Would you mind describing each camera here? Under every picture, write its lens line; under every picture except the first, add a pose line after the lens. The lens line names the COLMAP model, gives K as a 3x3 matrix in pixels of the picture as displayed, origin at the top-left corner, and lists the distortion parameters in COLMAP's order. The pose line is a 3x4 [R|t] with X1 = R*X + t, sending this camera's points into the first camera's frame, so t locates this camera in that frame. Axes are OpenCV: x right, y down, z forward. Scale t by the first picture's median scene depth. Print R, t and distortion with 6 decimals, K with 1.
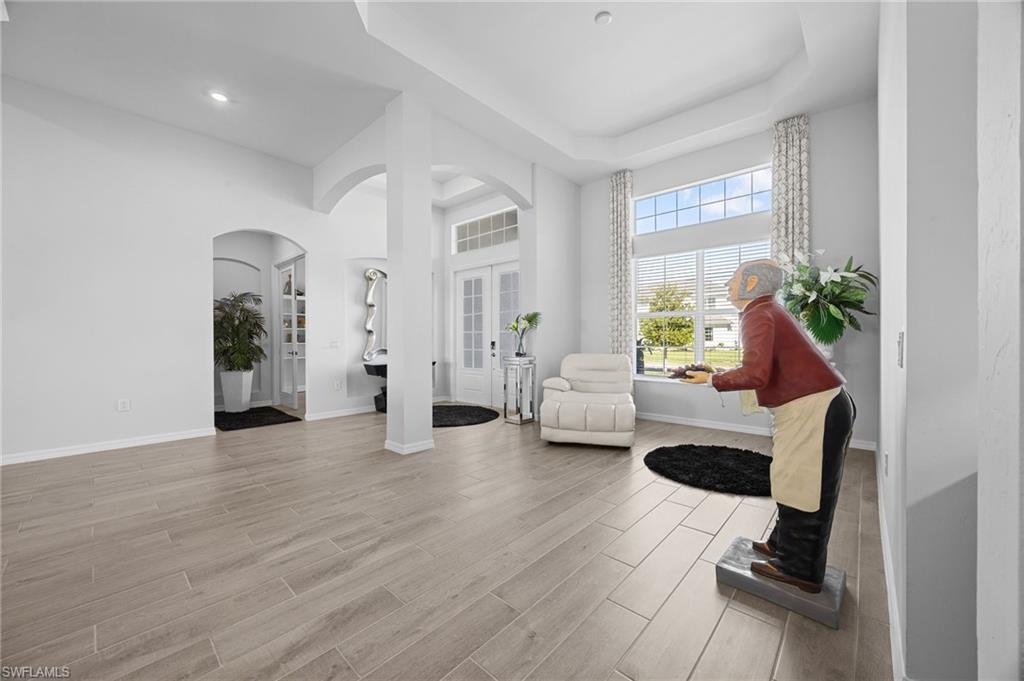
lens RADIAL K [[396.0, 0, 511.5], [0, 396.0, 343.0], [0, 0, 1]] dist [-0.002237, -0.000392]
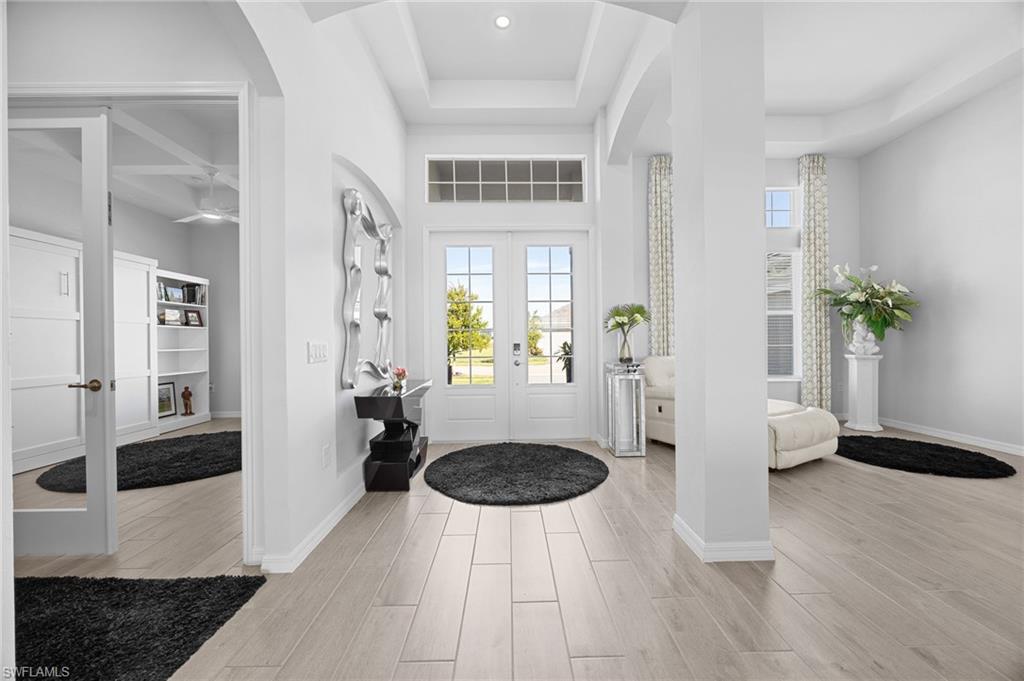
lens RADIAL K [[396.7, 0, 511.2], [0, 396.7, 338.1], [0, 0, 1]] dist [-0.000424, 0.000005]
pose [[0.710709, -0.004538, 0.703472, -0.586145], [0.017662, 0.999779, -0.011394, -0.006715], [-0.703265, 0.020523, 0.710632, 0.573189]]
